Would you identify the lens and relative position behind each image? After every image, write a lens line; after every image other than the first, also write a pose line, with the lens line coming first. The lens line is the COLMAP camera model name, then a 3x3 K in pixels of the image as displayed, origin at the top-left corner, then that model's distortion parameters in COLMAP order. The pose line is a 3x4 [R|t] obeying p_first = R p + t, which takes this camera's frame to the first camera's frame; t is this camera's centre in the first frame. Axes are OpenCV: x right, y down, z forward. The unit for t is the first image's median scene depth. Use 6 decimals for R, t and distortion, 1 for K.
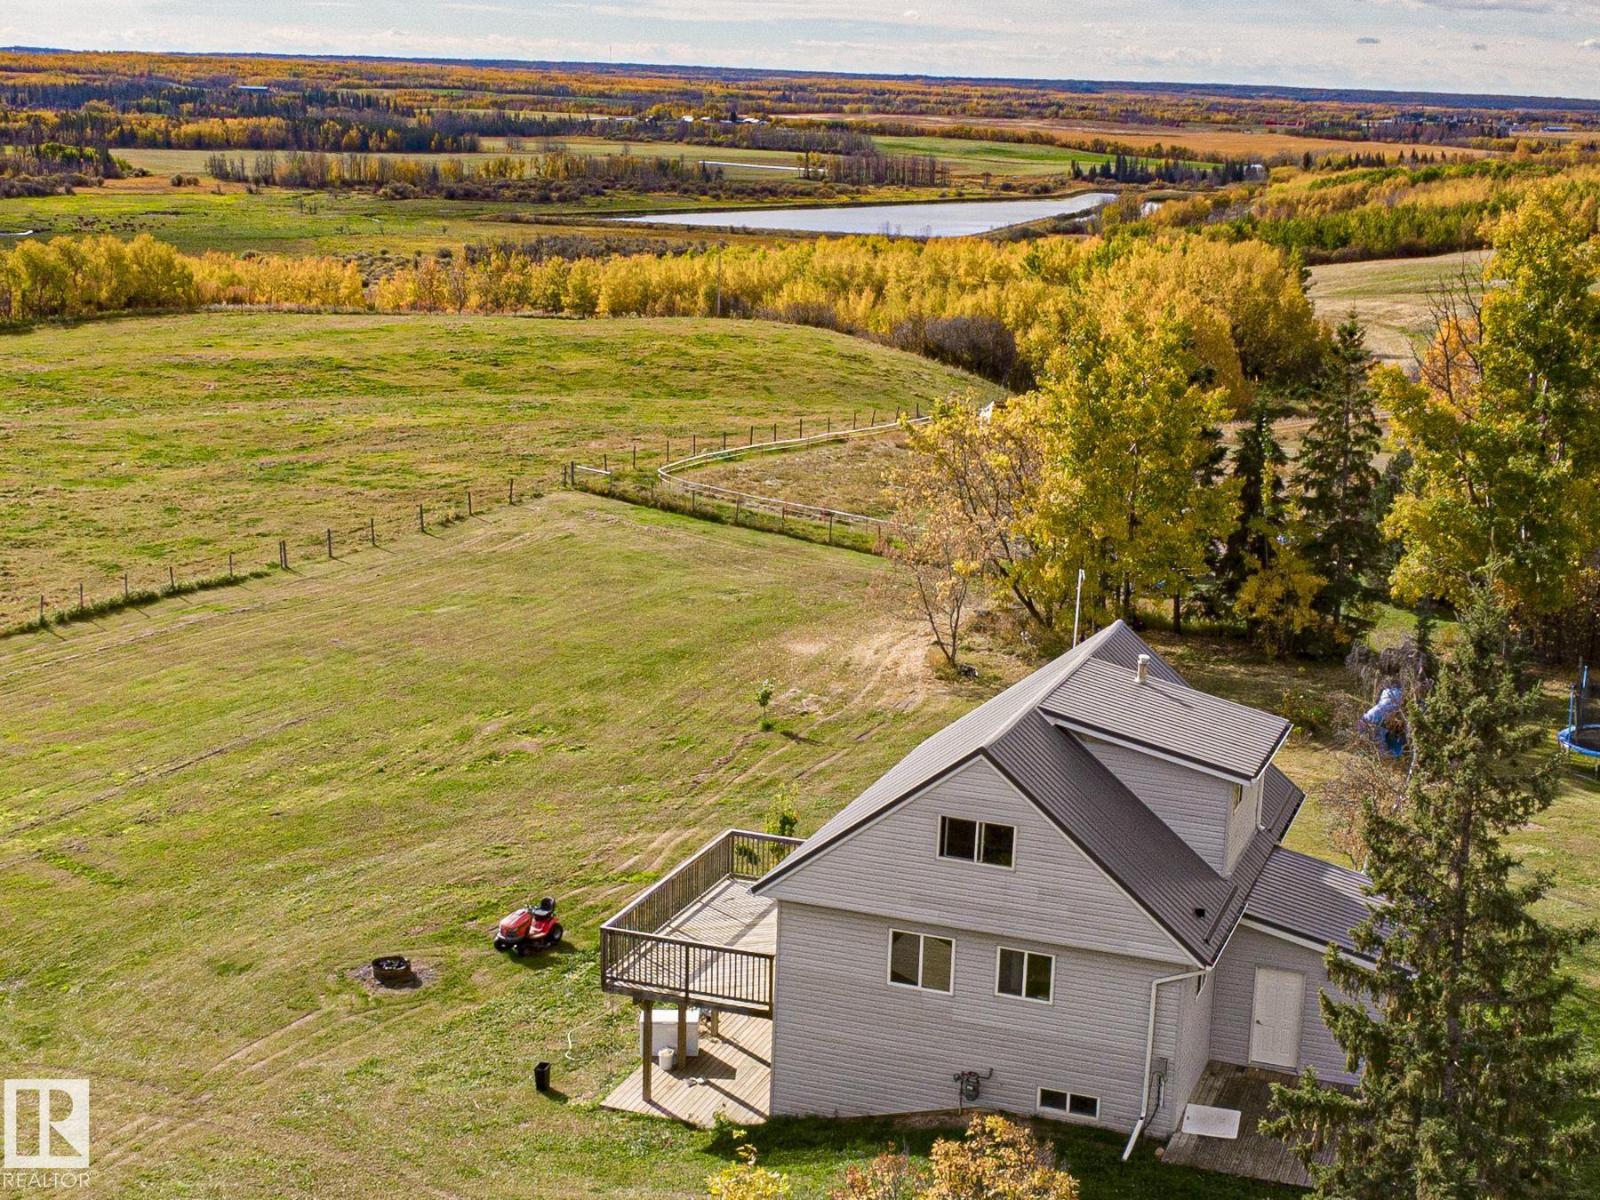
lens RADIAL K [[2327.1, 0, 800.0], [0, 2327.1, 600.0], [0, 0, 1]] dist [-0.012658, 0.096525]
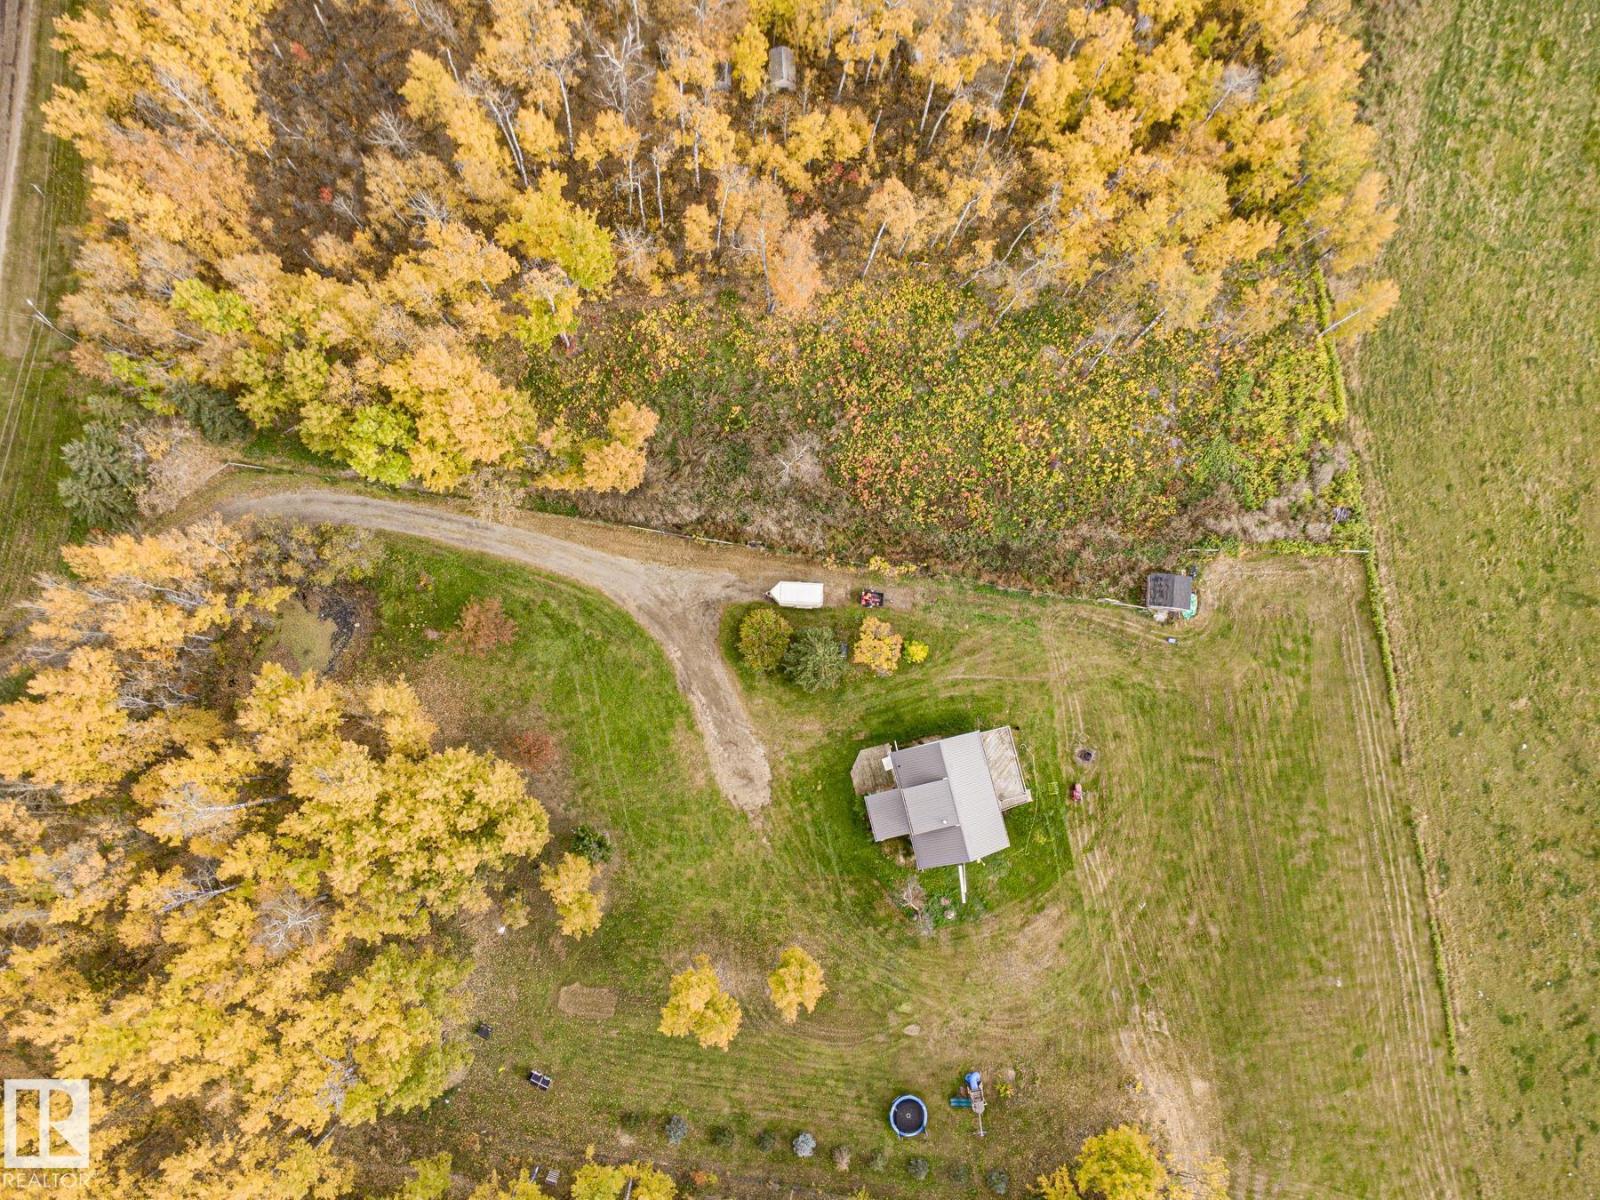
lens RADIAL K [[1162.7, 0, 800.1], [0, 1162.7, 596.4], [0, 0, 1]] dist [0.010503, -0.007688]
pose [[-0.824019, 0.553730, -0.119896, 0.203963], [-0.175362, -0.048045, 0.983331, -1.058640], [0.538740, 0.831309, 0.136693, 0.093336]]
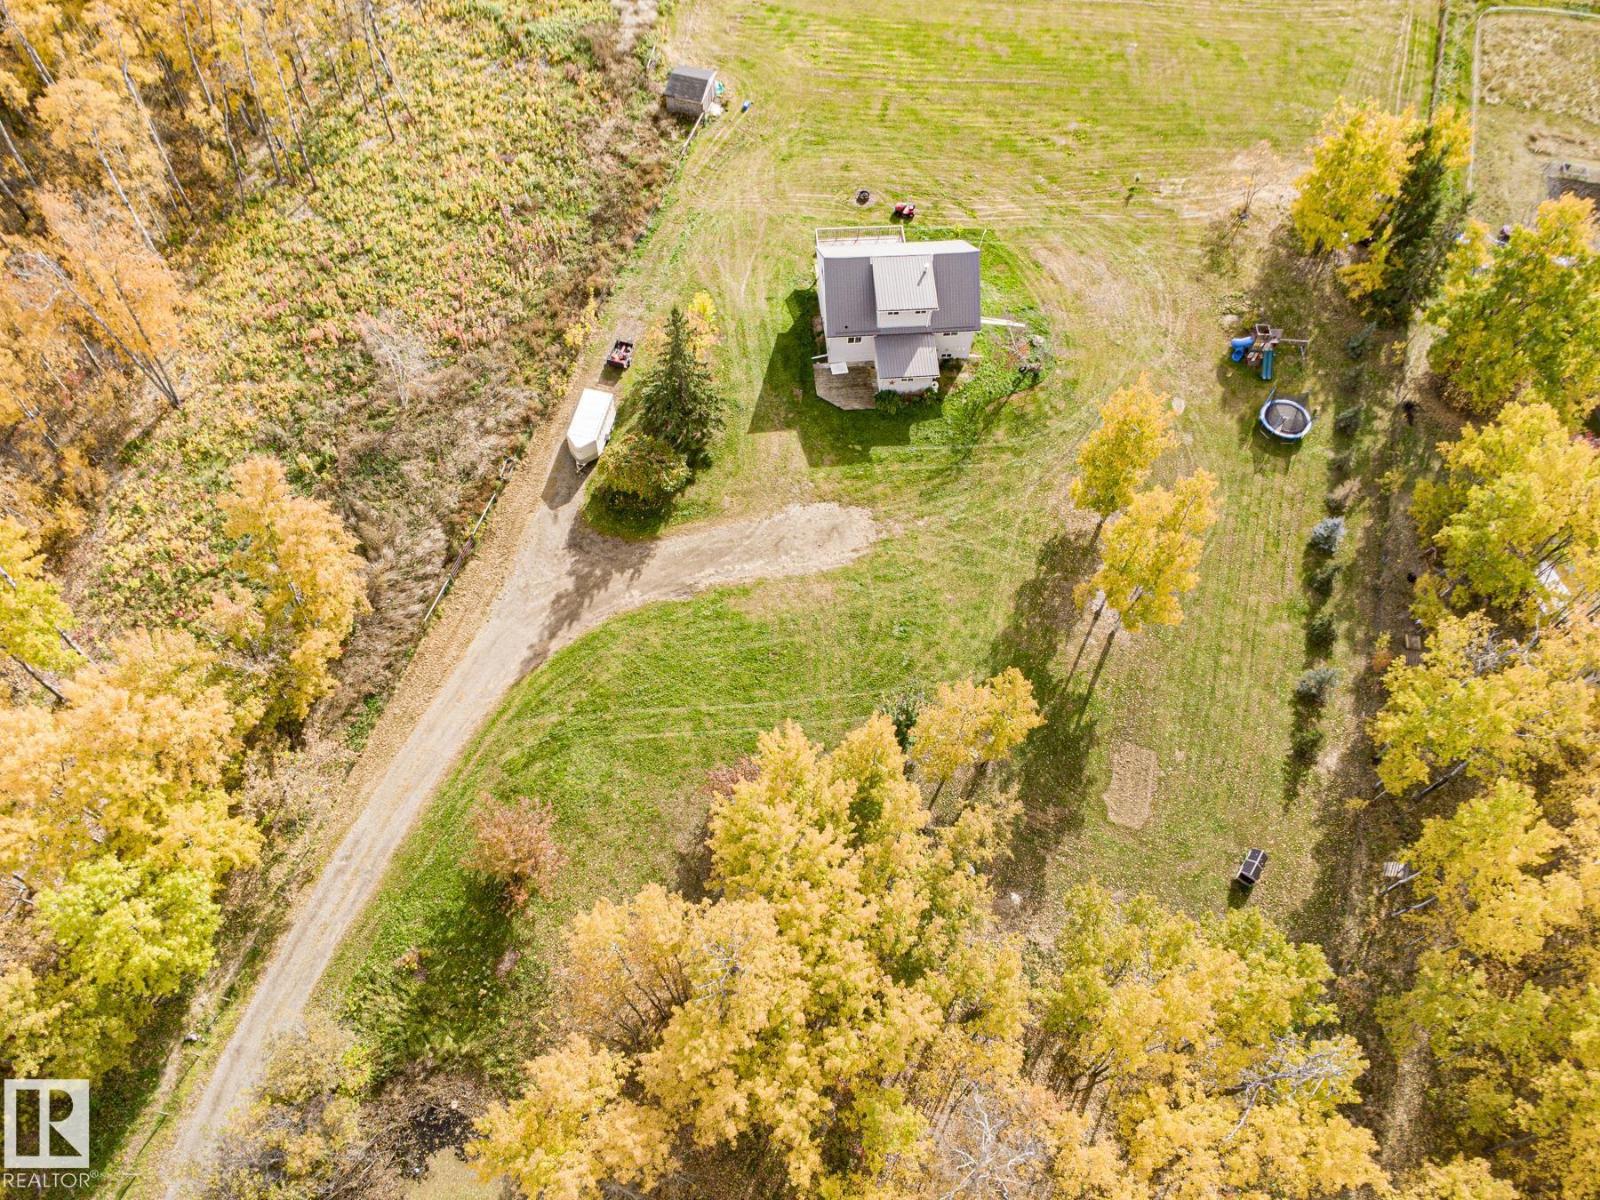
lens RADIAL K [[1159.2, 0, 805.1], [0, 1159.2, 600.4], [0, 0, 1]] dist [0.013677, -0.014620]
pose [[0.430616, 0.787849, -0.440299, 0.612122], [-0.218310, 0.564285, 0.796193, -0.514531], [0.875734, -0.246732, 0.414986, 0.005018]]
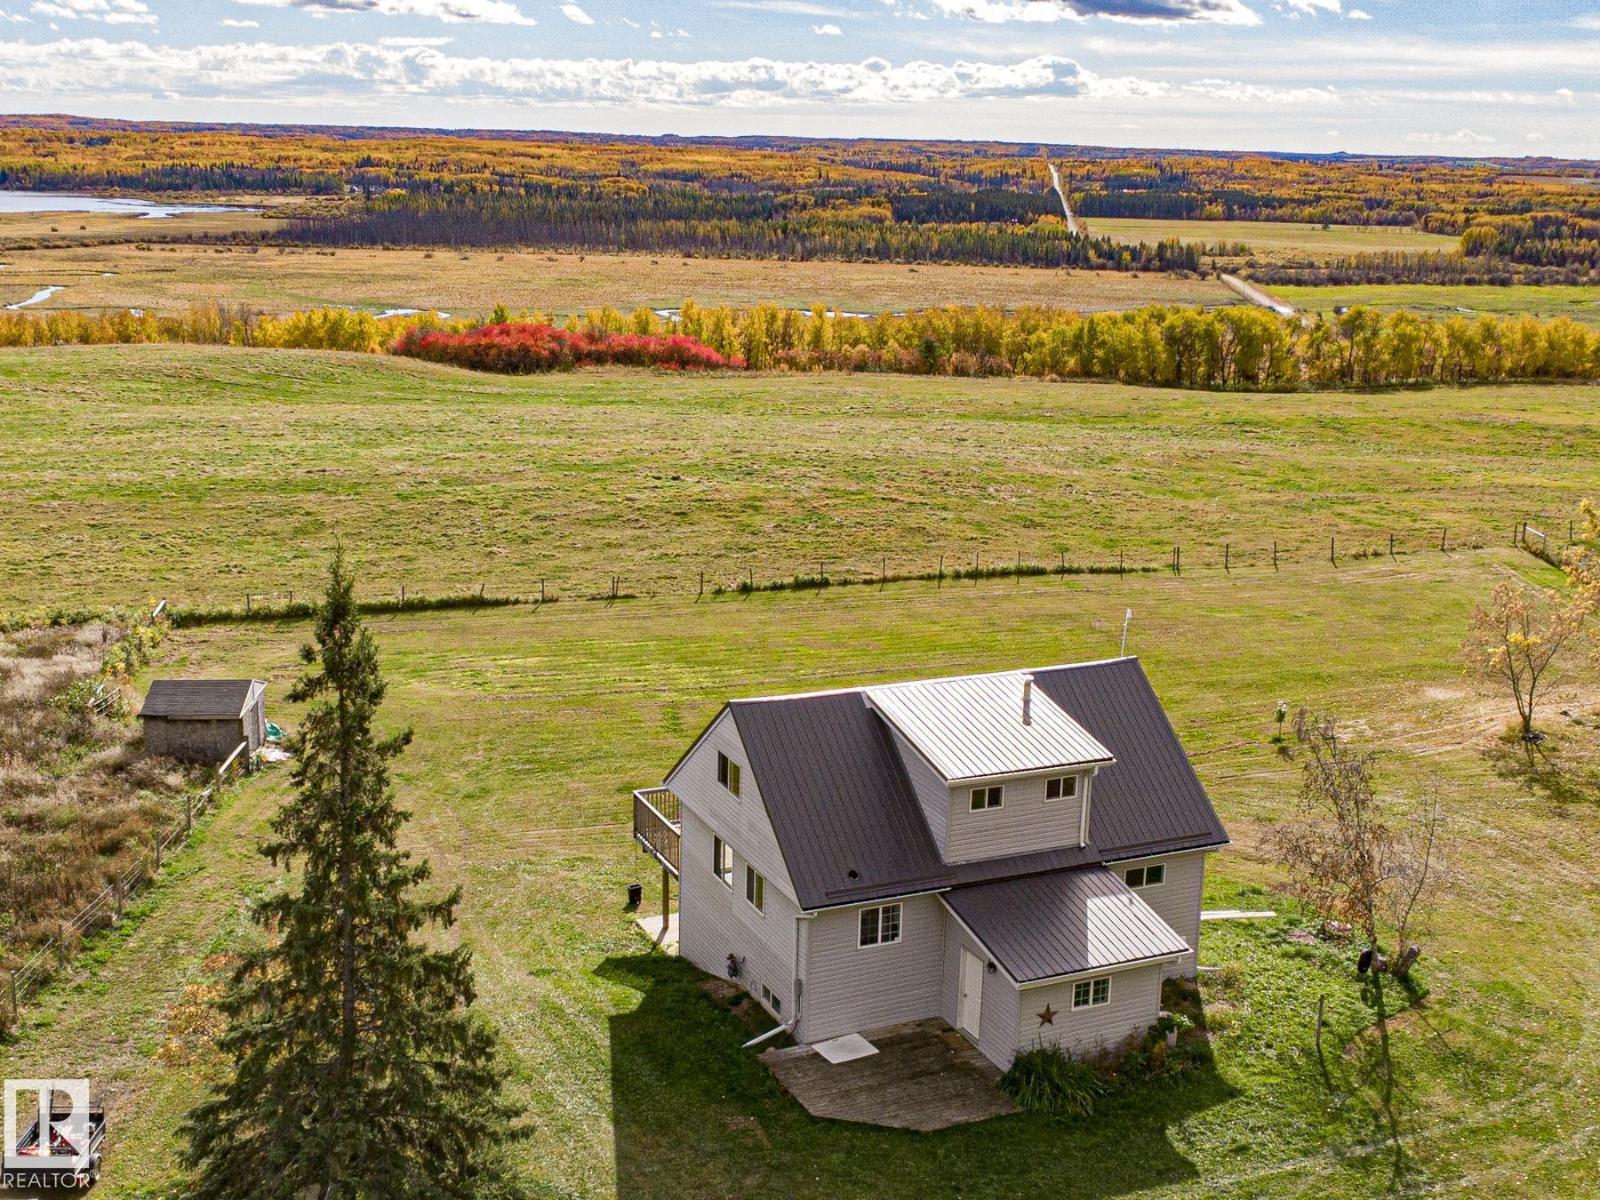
lens RADIAL K [[1868.0, 0, 800.0], [0, 1868.0, 600.0], [0, 0, 1]] dist [-0.008994, 0.046191]
pose [[0.703406, 0.152554, -0.694224, 0.358857], [-0.155007, 0.986112, 0.059639, -0.026529], [0.693680, 0.065659, 0.717284, 0.124182]]
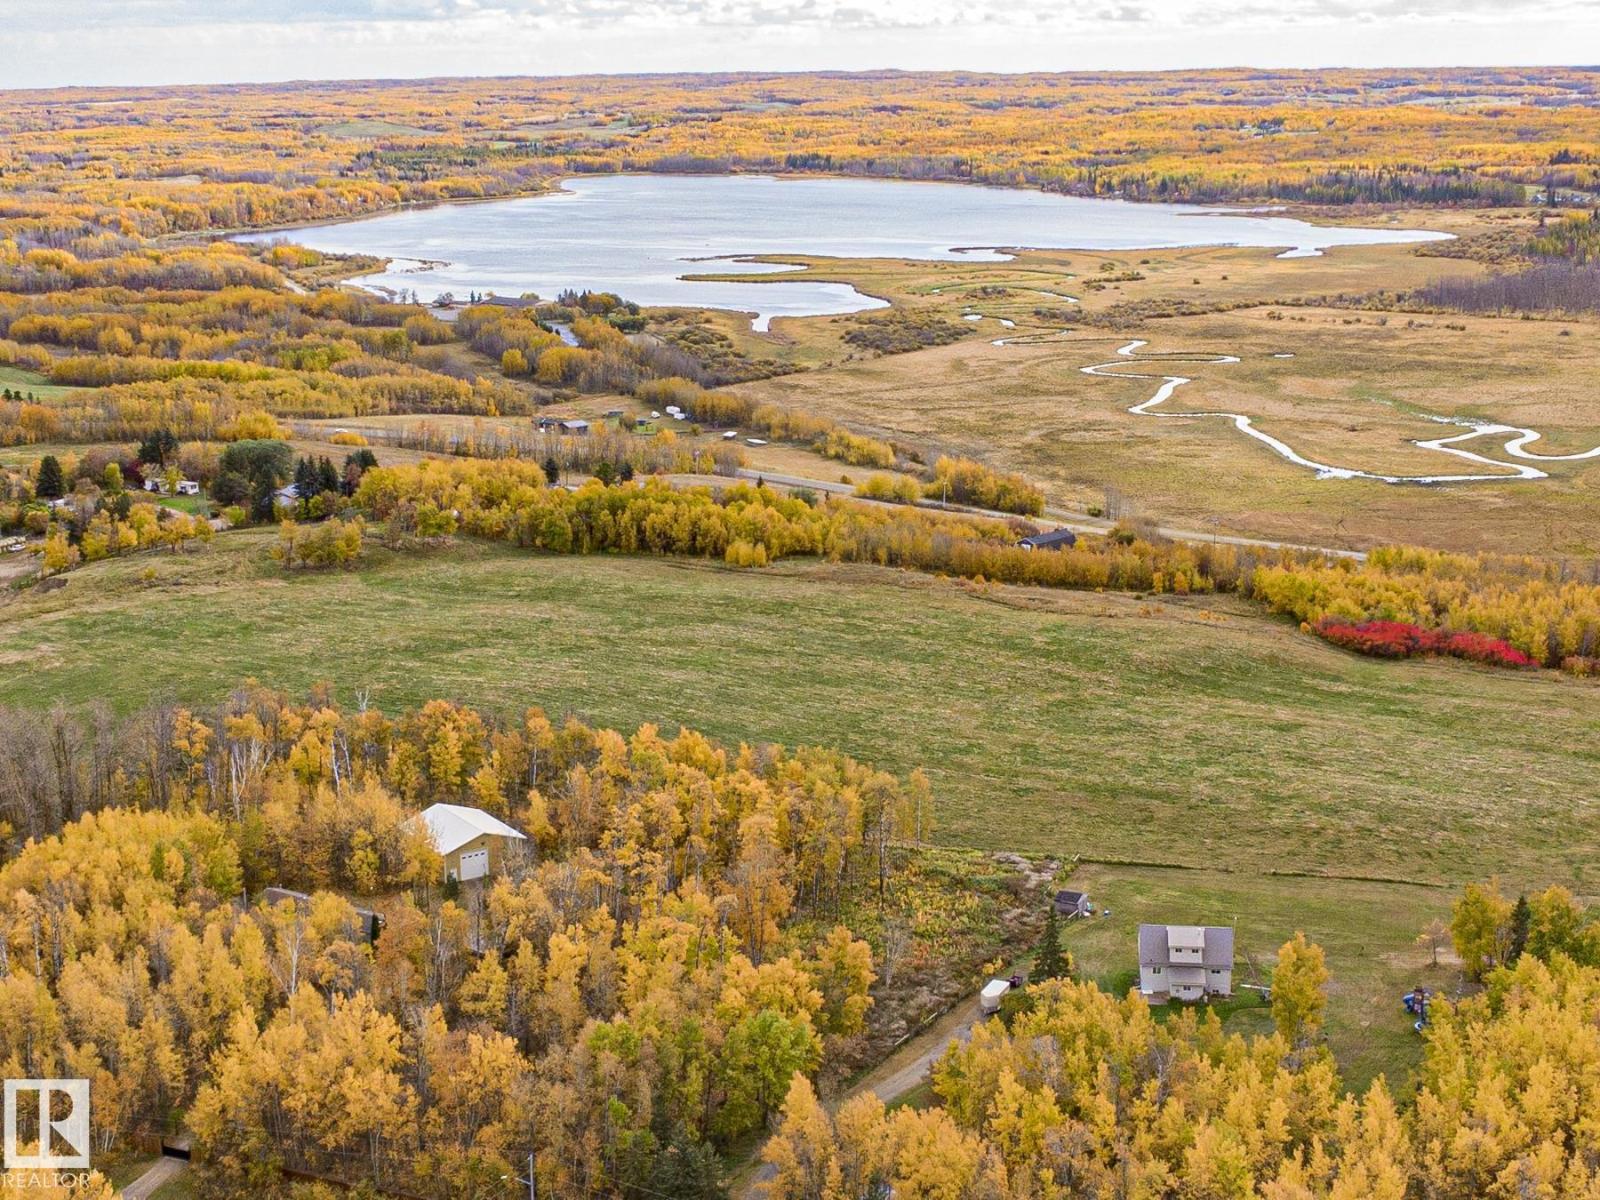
lens RADIAL K [[2327.1, 0, 800.0], [0, 2327.1, 600.0], [0, 0, 1]] dist [-0.012658, 0.096525]
pose [[0.225415, 0.187584, -0.956034, 2.721820], [-0.194197, 0.970249, 0.144585, -0.726661], [0.954712, 0.153067, 0.255137, -0.805686]]
